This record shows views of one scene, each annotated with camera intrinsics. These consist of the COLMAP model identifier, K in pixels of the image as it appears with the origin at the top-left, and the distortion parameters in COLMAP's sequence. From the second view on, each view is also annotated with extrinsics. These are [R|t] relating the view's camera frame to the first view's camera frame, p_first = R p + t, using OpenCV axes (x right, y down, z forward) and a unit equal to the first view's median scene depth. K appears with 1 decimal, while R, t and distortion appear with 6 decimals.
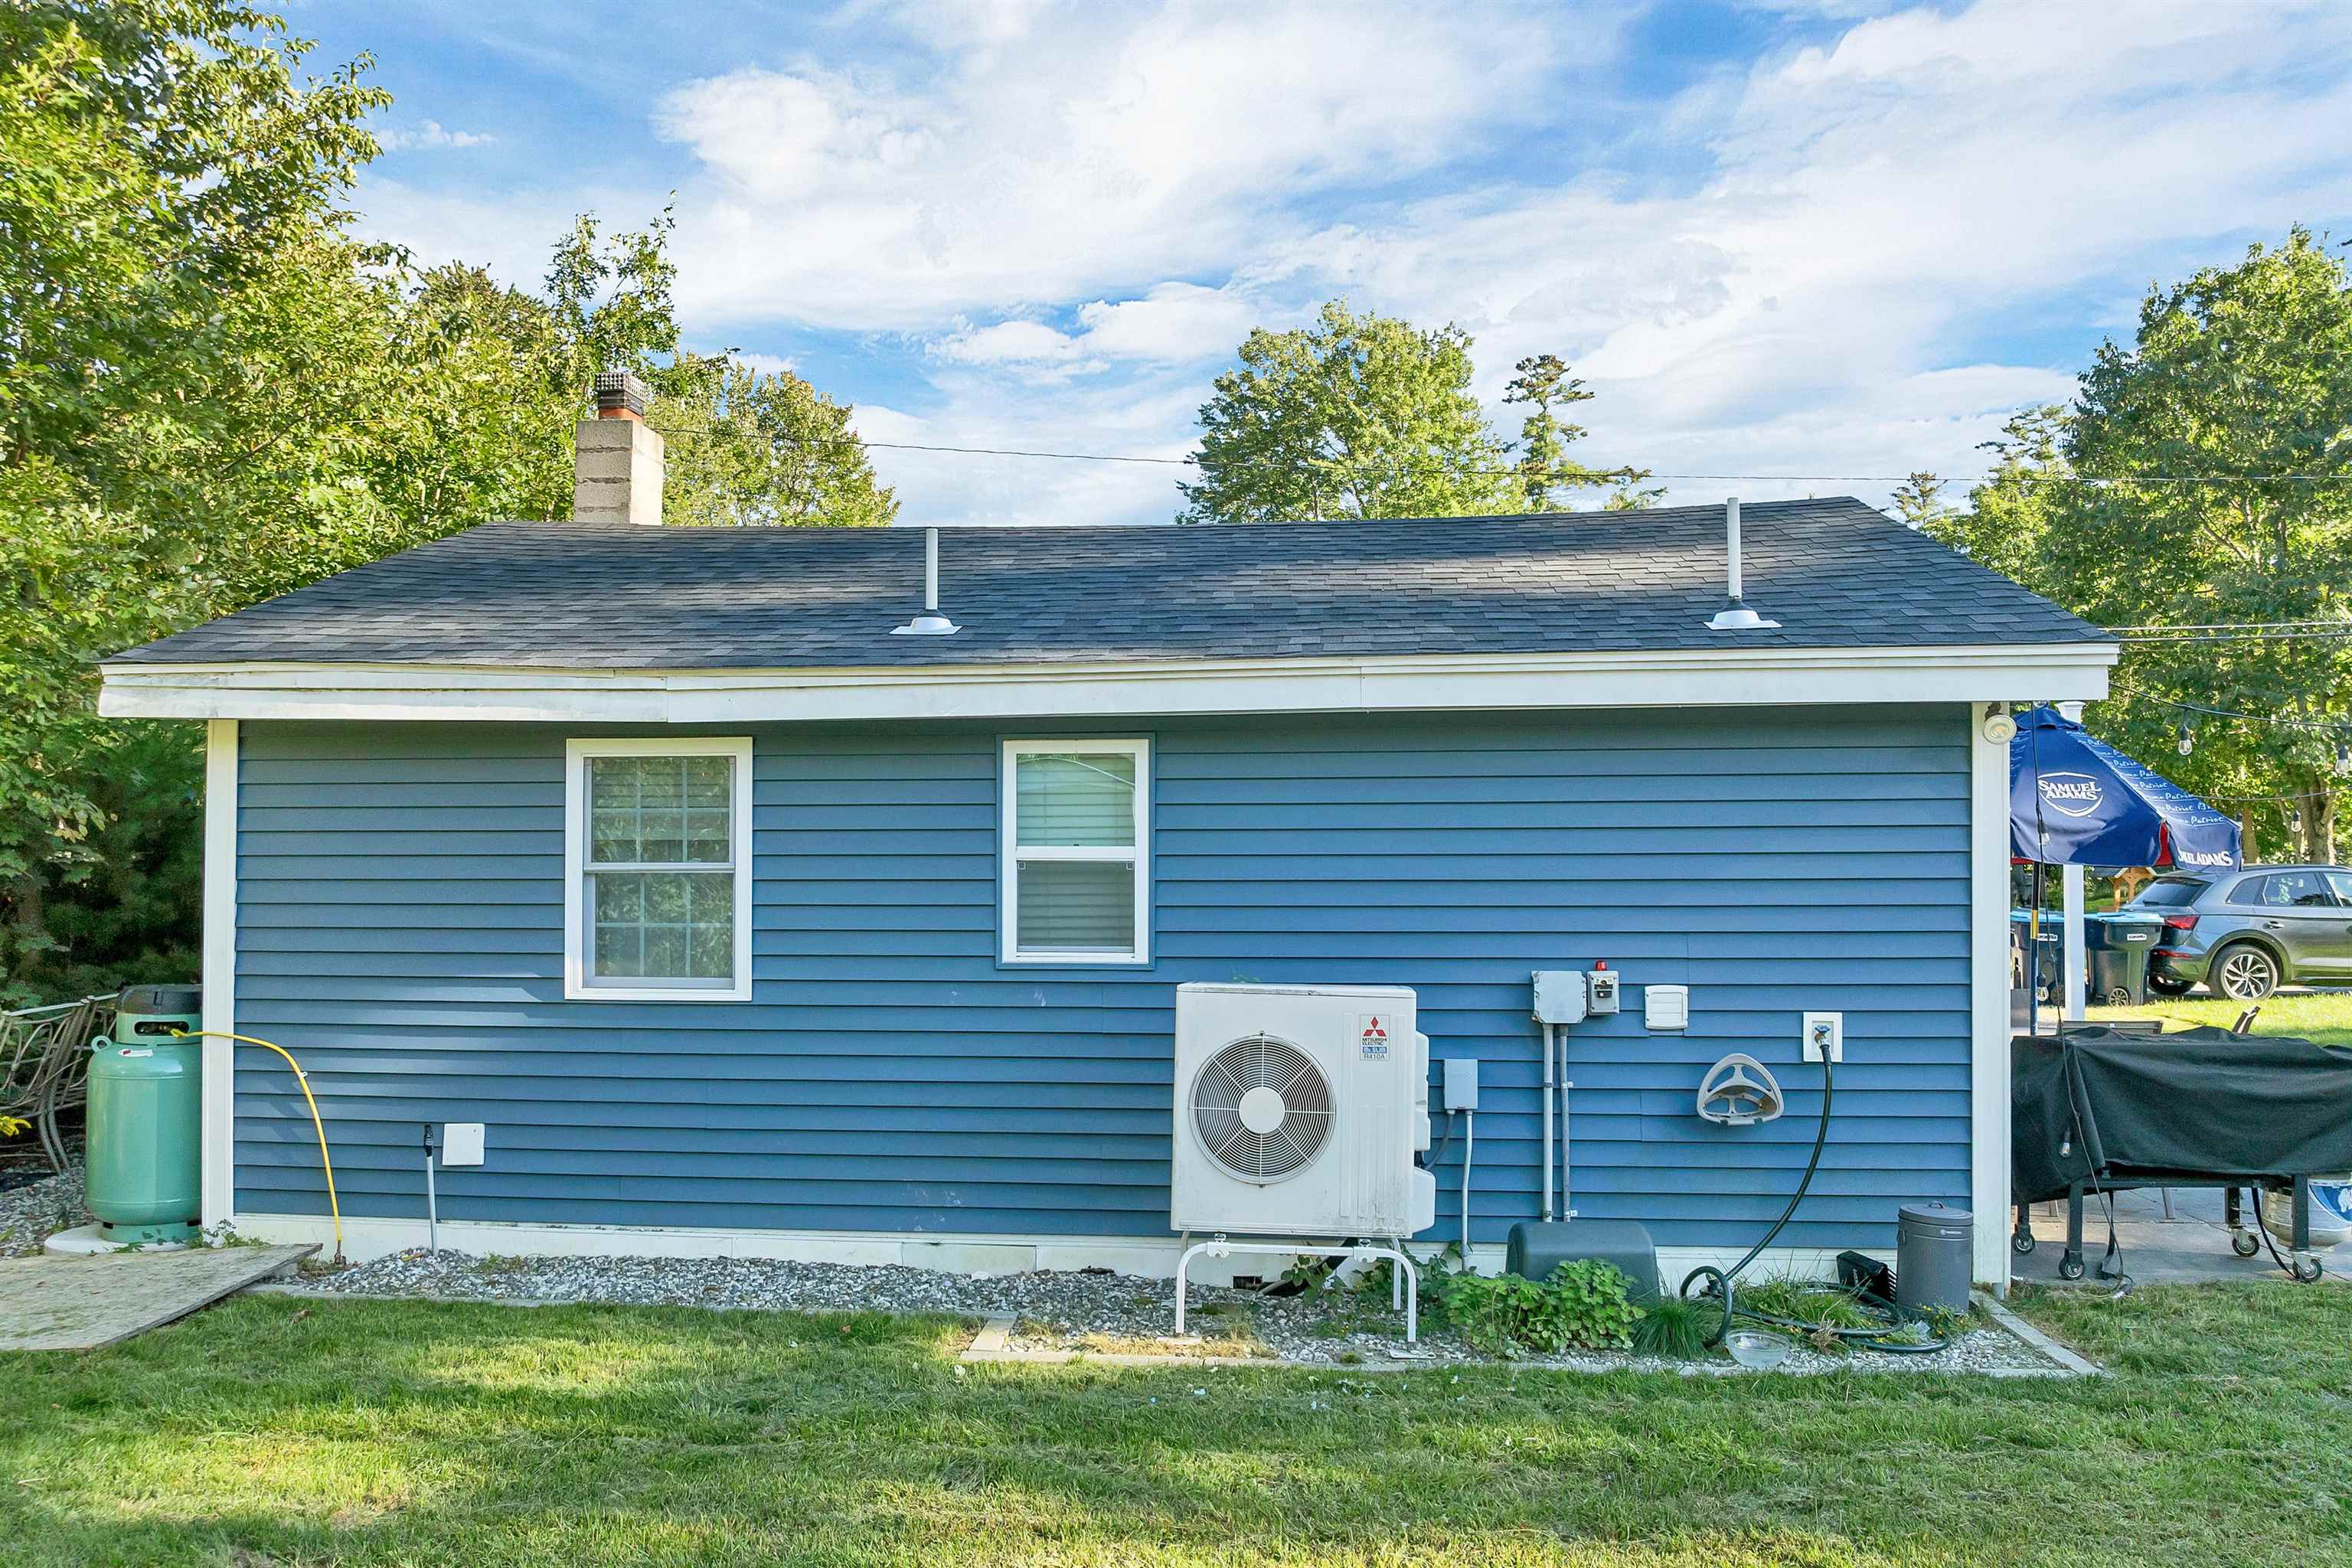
lens RADIAL K [[1718.3, 0, 1178.0], [0, 1718.3, 838.7], [0, 0, 1]] dist [-0.052544, 0.025255]
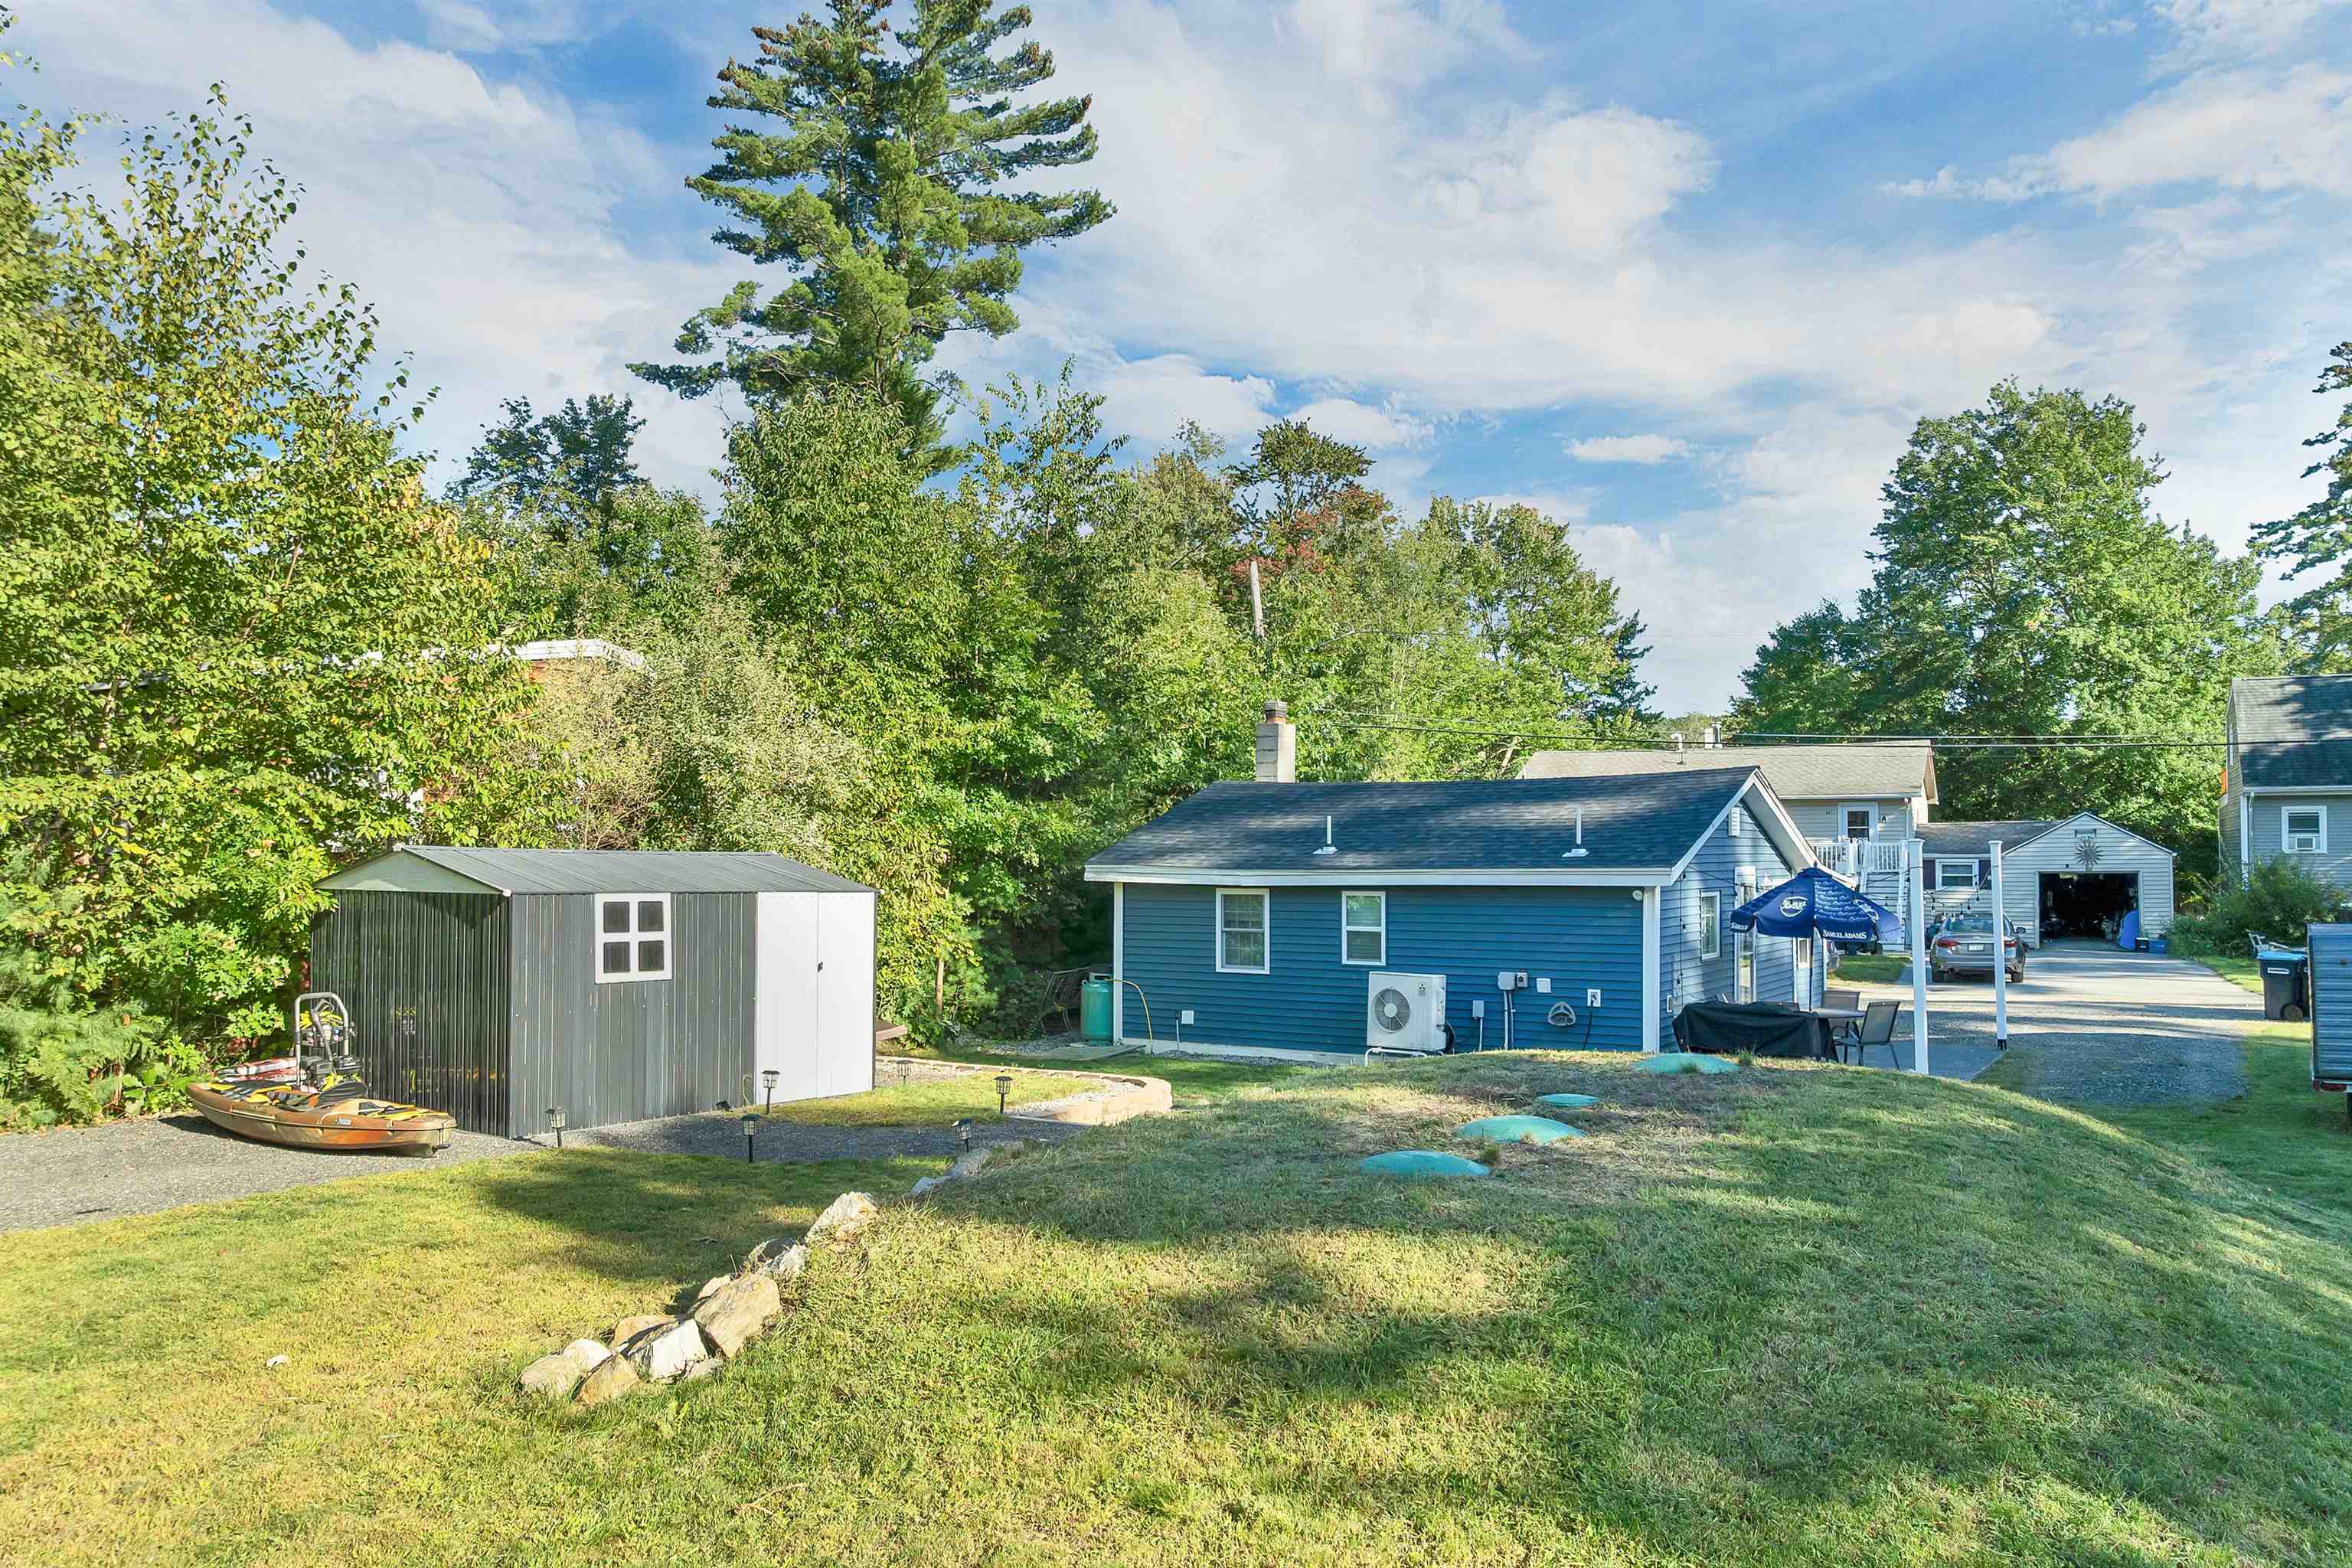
lens RADIAL K [[1689.9, 0, 1164.6], [0, 1689.9, 846.2], [0, 0, 1]] dist [-0.026443, 0.001280]
pose [[0.878815, -0.003764, -0.477148, 1.035541], [0.005854, 0.999979, 0.002895, -0.145571], [0.477127, -0.005337, 0.878818, -1.763257]]
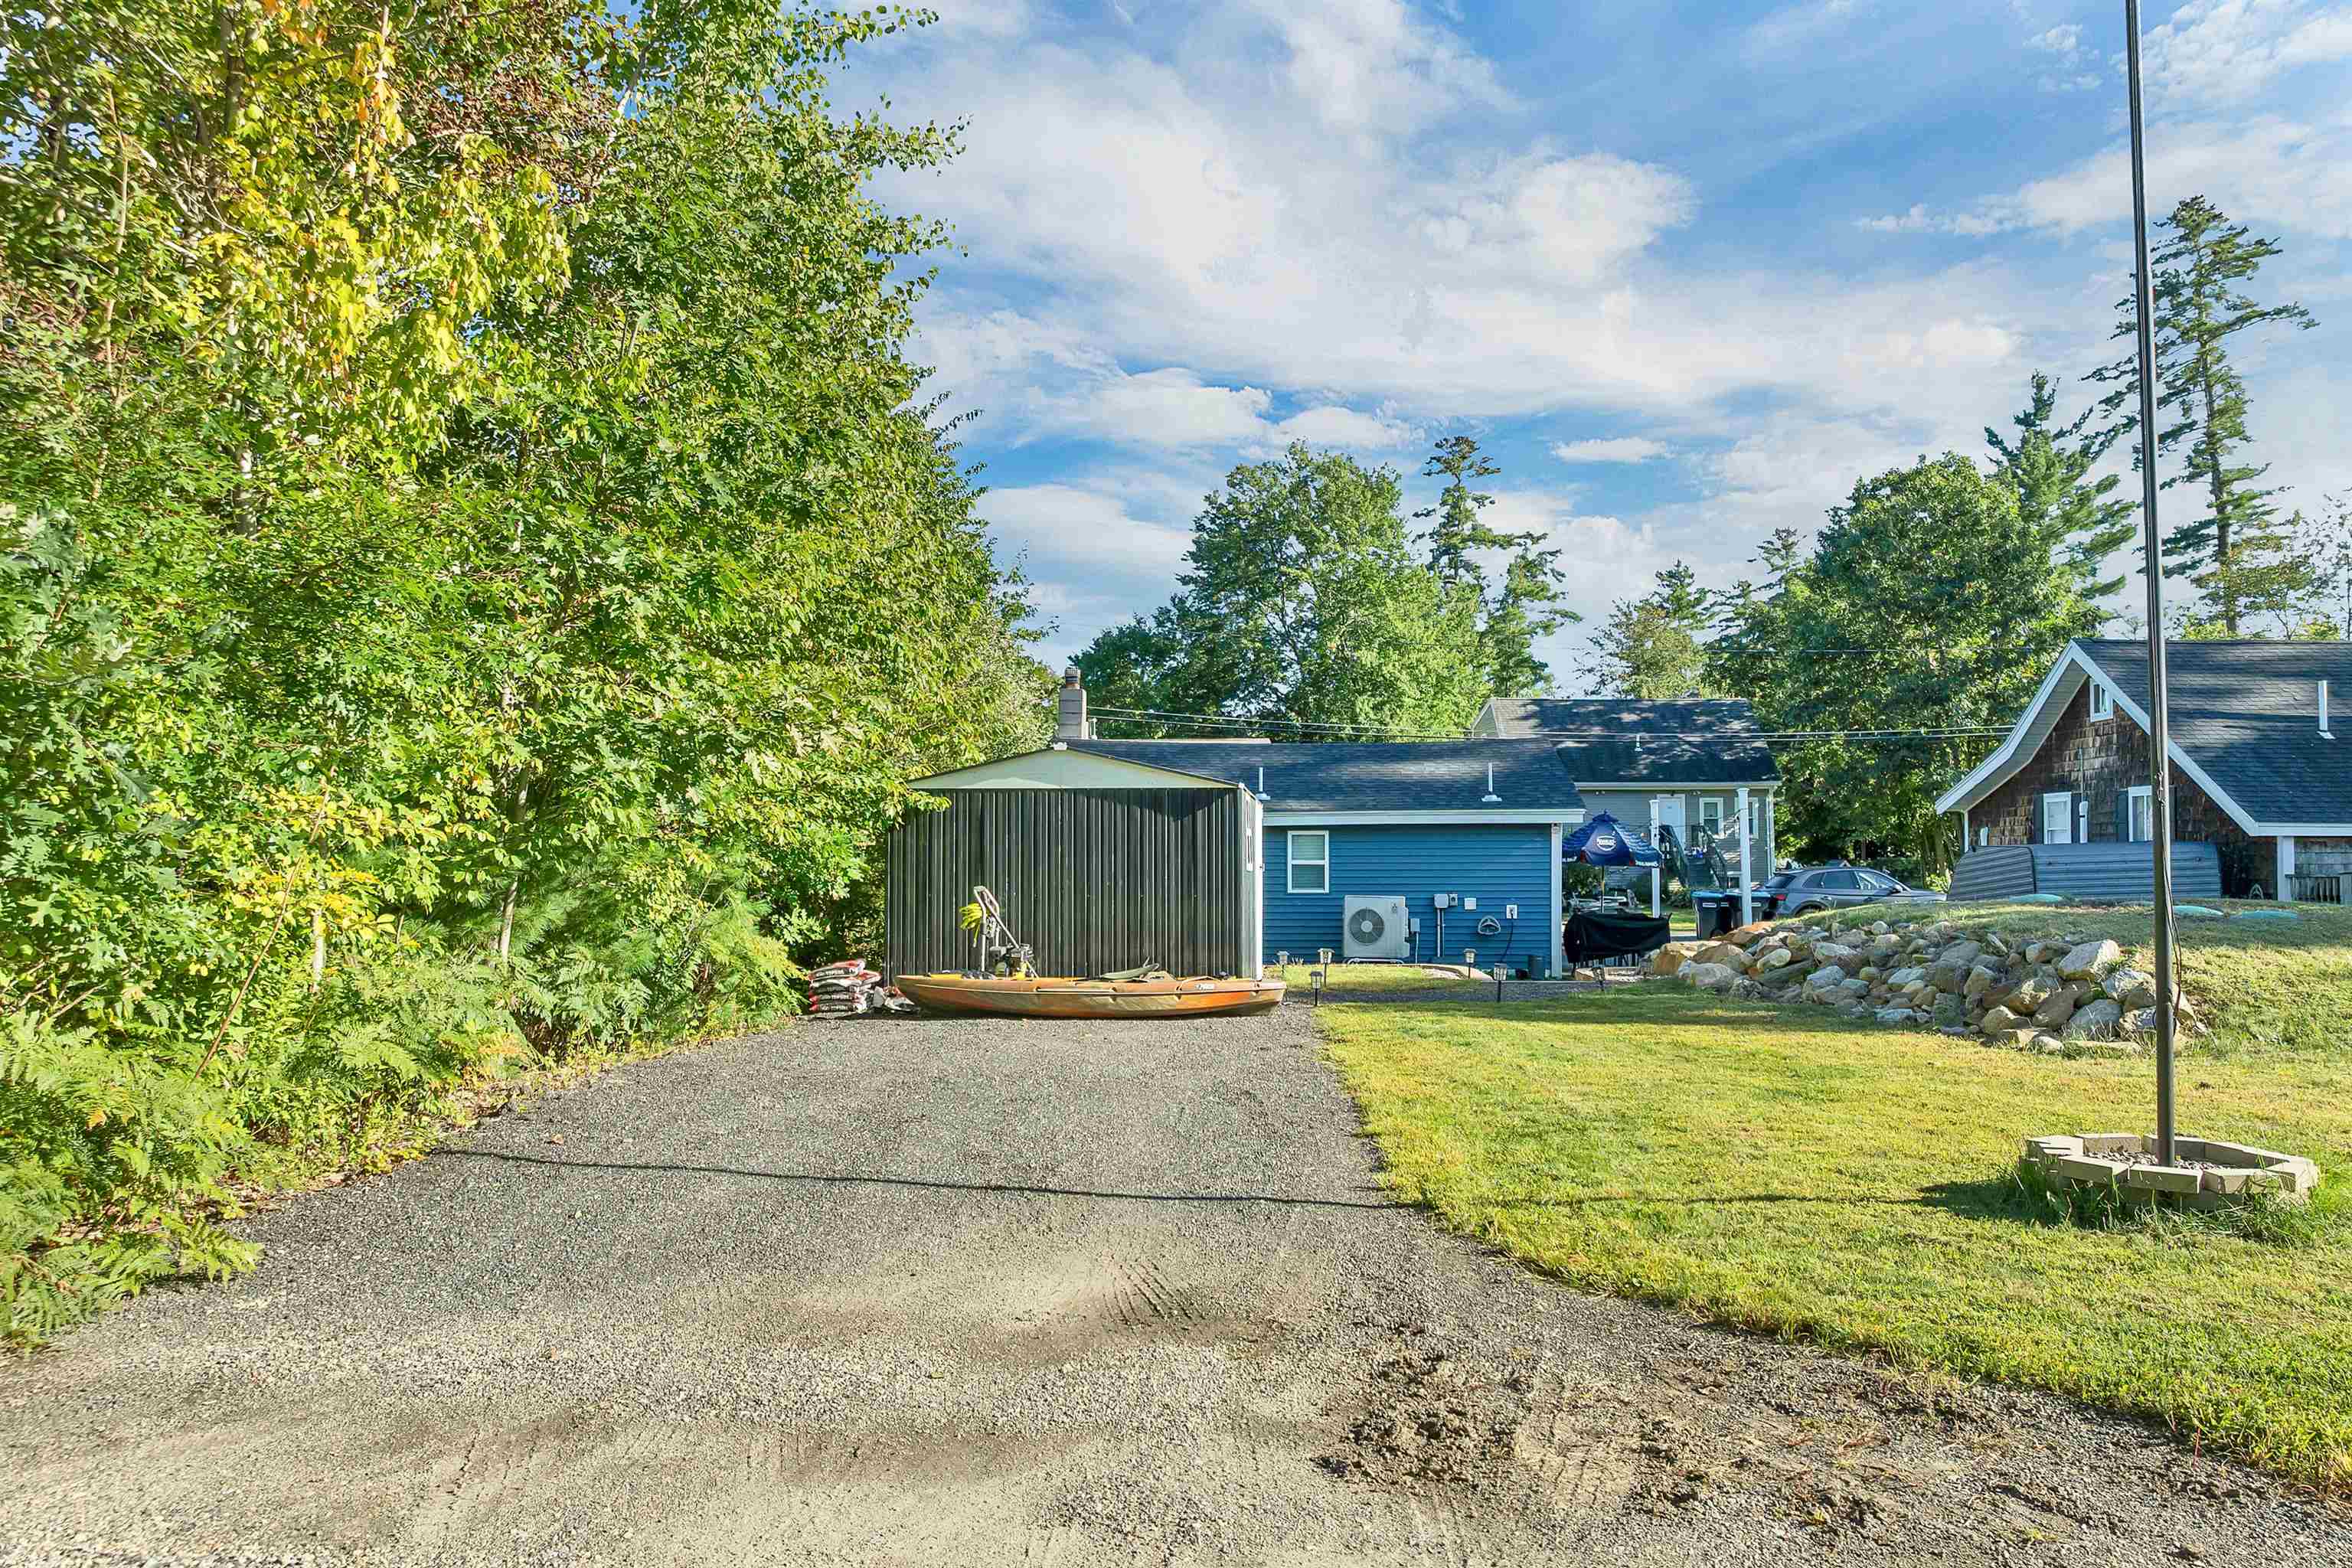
lens RADIAL K [[1718.3, 0, 1178.0], [0, 1718.3, 838.7], [0, 0, 1]] dist [-0.052544, 0.025255]
pose [[0.998965, 0.000222, 0.045486, -0.483508], [-0.000105, 0.999997, -0.002573, -0.030788], [-0.045487, 0.002565, 0.998962, -2.516940]]
